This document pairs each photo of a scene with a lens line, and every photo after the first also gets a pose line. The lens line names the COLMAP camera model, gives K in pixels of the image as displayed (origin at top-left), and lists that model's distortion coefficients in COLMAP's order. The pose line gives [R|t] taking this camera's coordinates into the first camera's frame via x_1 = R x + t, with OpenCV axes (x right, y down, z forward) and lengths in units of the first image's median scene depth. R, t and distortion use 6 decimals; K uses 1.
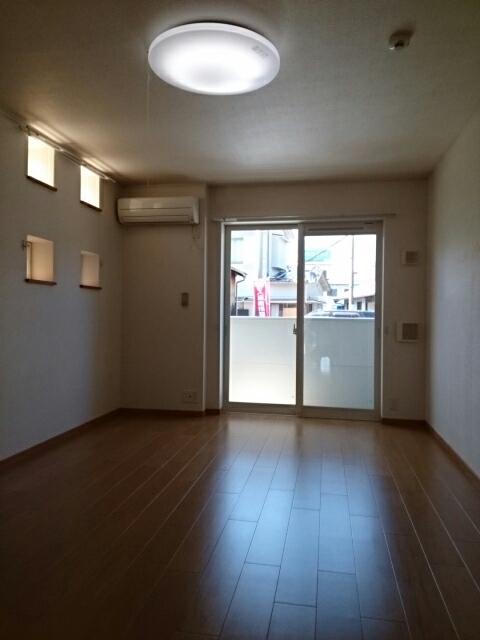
lens RADIAL K [[504.8, 0, 230.3], [0, 504.8, 318.5], [0, 0, 1]] dist [0.097347, -0.091946]
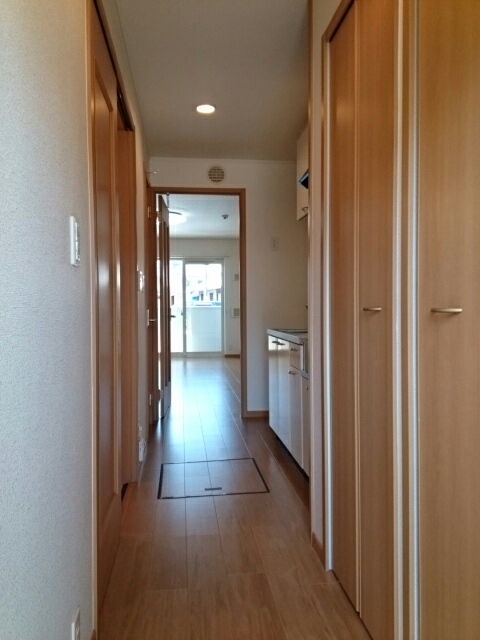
lens RADIAL K [[504.8, 0, 230.3], [0, 504.8, 318.5], [0, 0, 1]] dist [0.097347, -0.091946]
pose [[0.958511, -0.024889, 0.283966, -0.246944], [0.019107, 0.999550, 0.023115, 0.001732], [-0.284414, -0.016730, 0.958556, -0.914629]]
